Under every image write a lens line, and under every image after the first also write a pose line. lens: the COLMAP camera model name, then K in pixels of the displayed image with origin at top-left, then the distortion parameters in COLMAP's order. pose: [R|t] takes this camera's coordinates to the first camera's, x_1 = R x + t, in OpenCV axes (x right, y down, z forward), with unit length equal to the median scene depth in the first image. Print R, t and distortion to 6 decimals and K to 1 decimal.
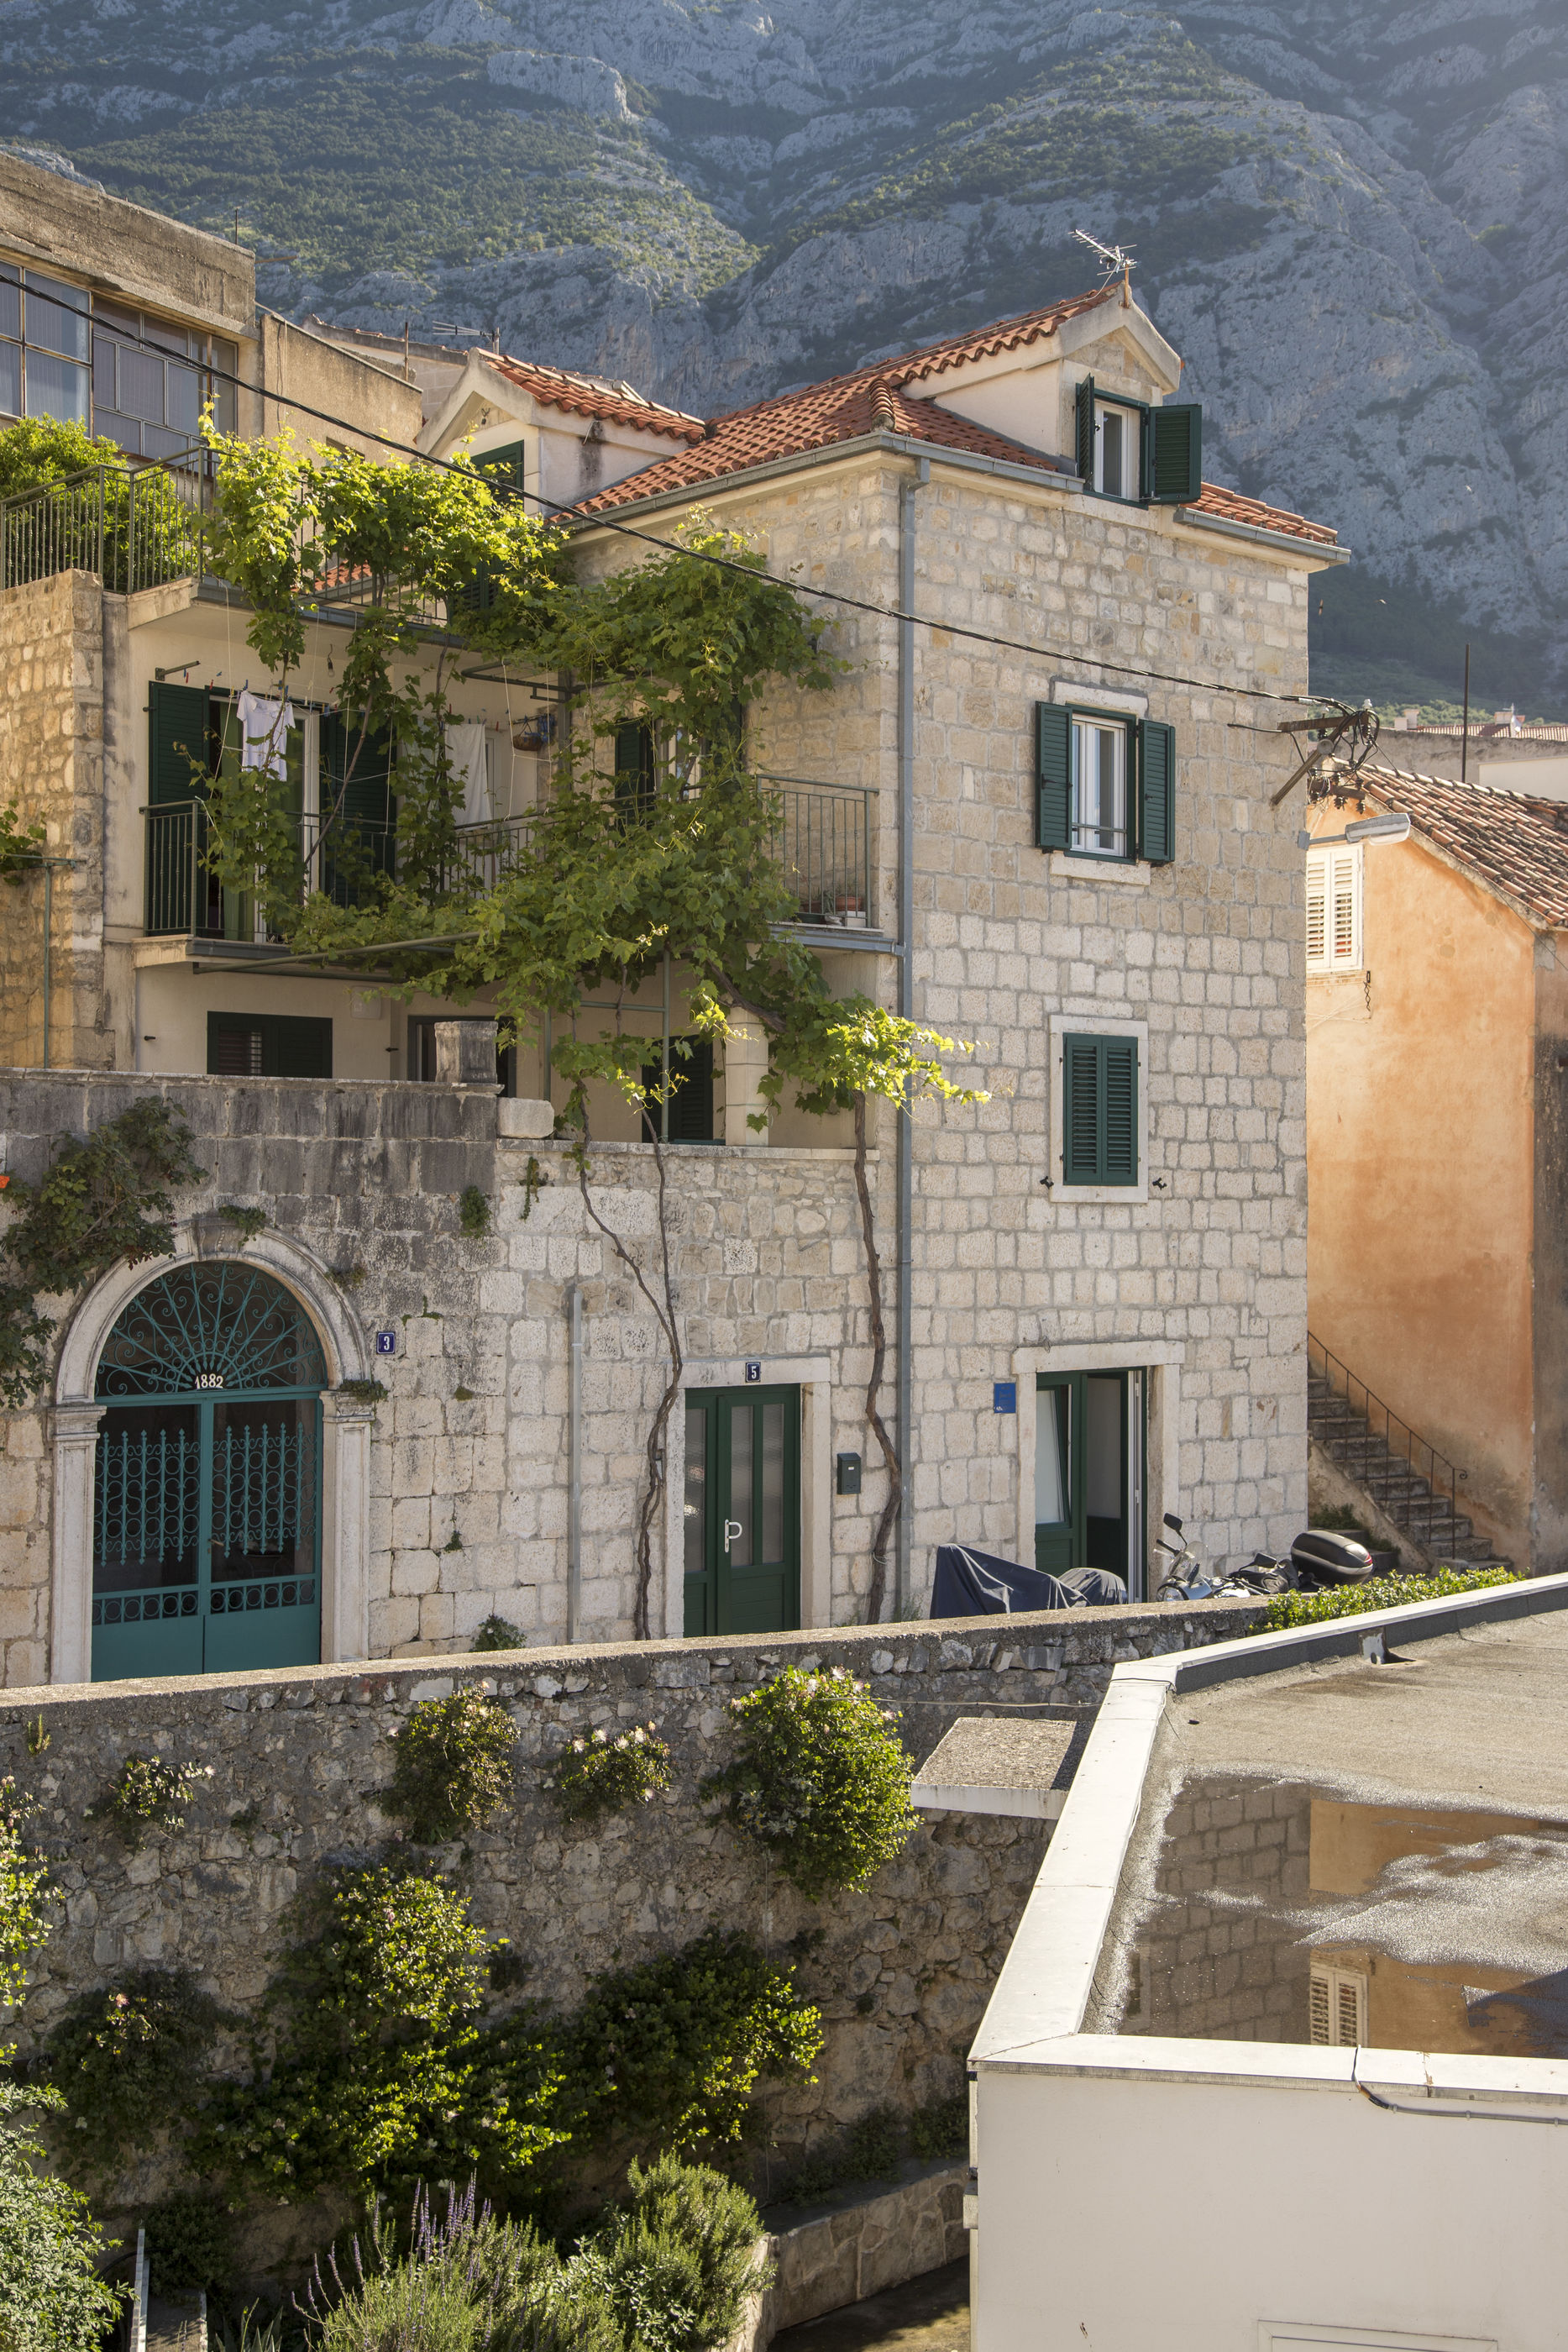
lens RADIAL K [[2949.7, 0, 783.9], [0, 2949.7, 1179.3], [0, 0, 1]] dist [0.107651, 0.022433]
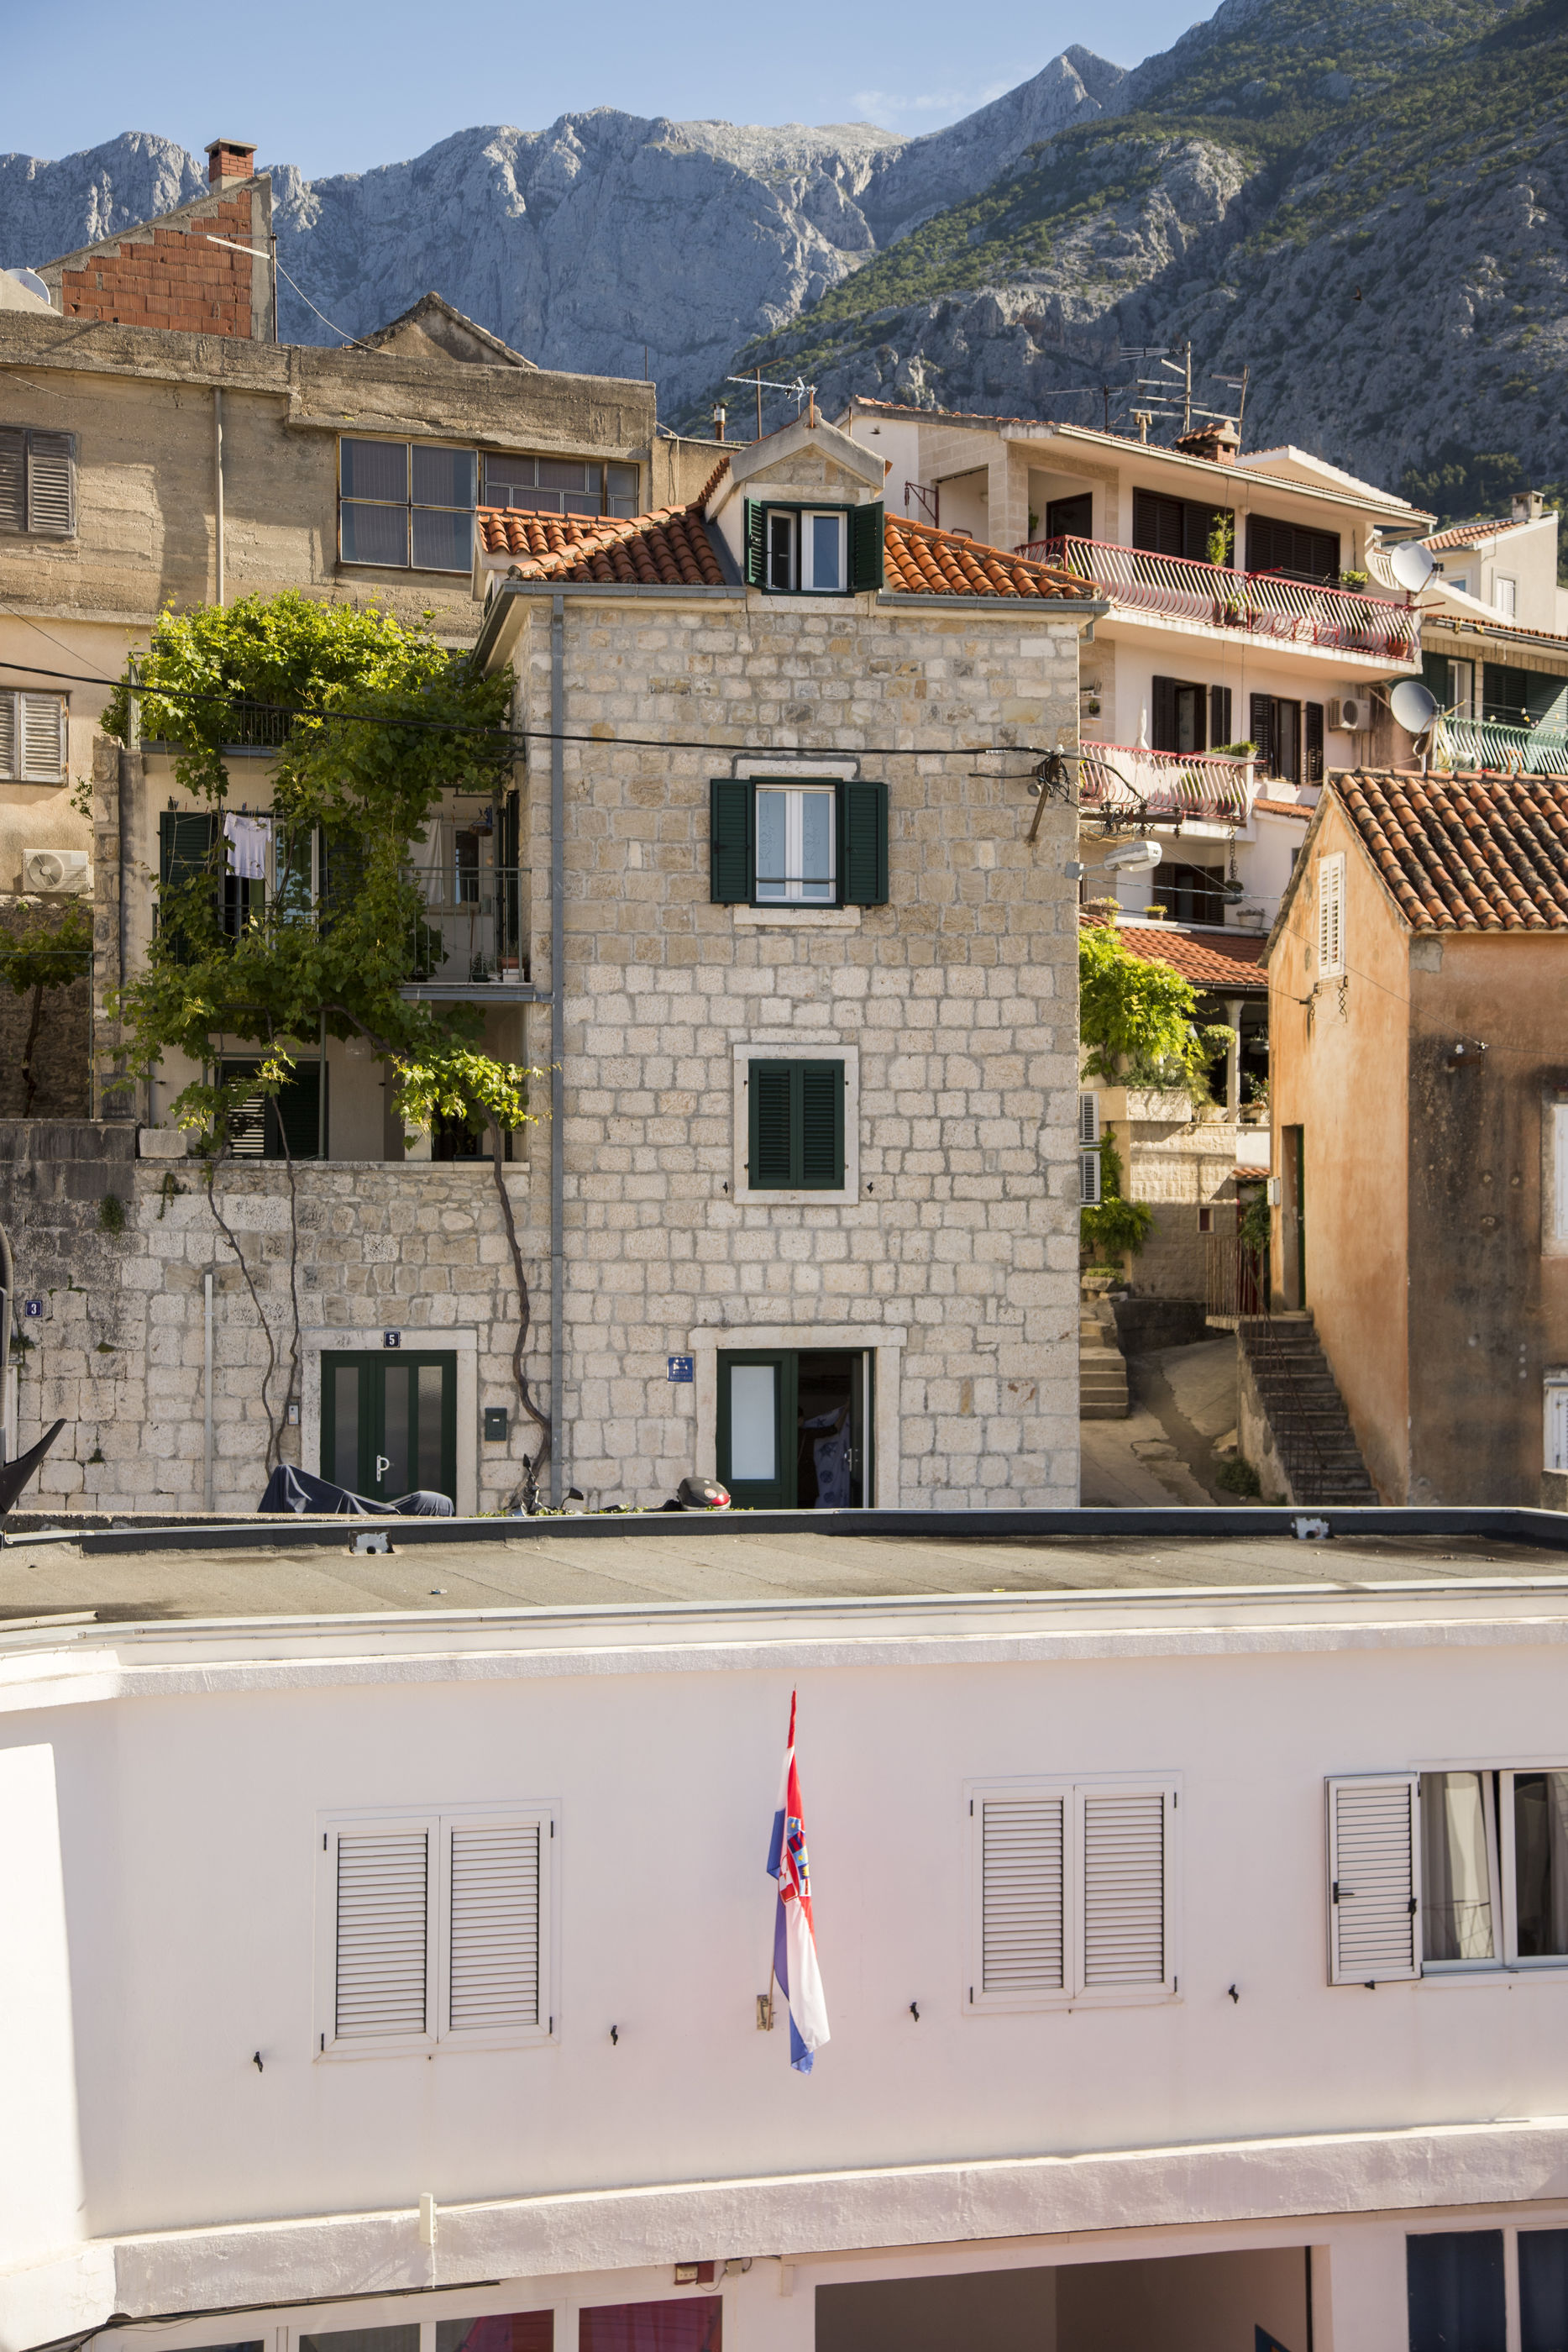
lens RADIAL K [[3451.0, 0, 783.9], [0, 3451.0, 1178.4], [0, 0, 1]] dist [0.206669, -0.004904]
pose [[0.828346, -0.007829, -0.560162, 0.880166], [0.007945, 0.999966, -0.002226, 0.000688], [0.560160, -0.002607, 0.828380, -0.125368]]
